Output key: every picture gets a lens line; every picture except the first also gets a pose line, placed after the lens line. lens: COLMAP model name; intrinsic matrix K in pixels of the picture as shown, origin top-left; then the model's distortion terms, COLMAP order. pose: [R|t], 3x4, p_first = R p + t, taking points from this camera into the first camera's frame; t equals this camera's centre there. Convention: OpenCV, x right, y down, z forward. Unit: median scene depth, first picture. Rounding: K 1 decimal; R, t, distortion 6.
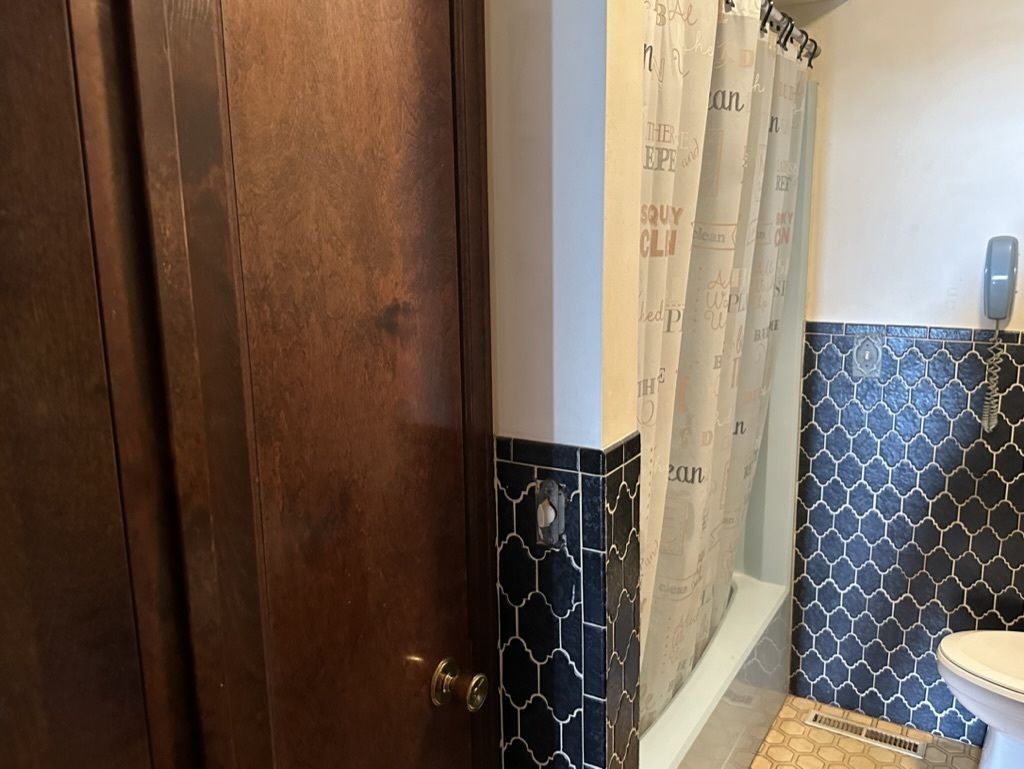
lens RADIAL K [[814.0, 0, 518.7], [0, 814.0, 391.2], [0, 0, 1]] dist [0.137062, -0.218494]
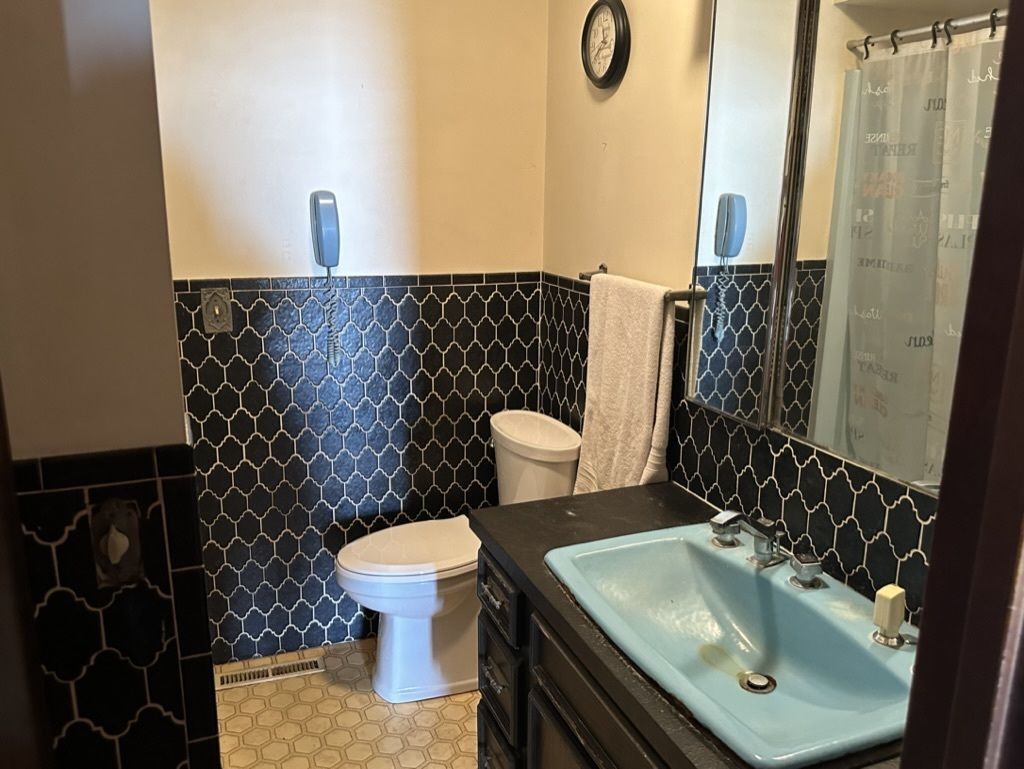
lens RADIAL K [[814.0, 0, 518.7], [0, 814.0, 391.2], [0, 0, 1]] dist [0.137062, -0.218494]
pose [[0.618126, -0.176846, 0.765928, -0.136845], [0.139260, 0.983589, 0.114715, -0.011654], [-0.773645, 0.035755, 0.632609, 0.100914]]
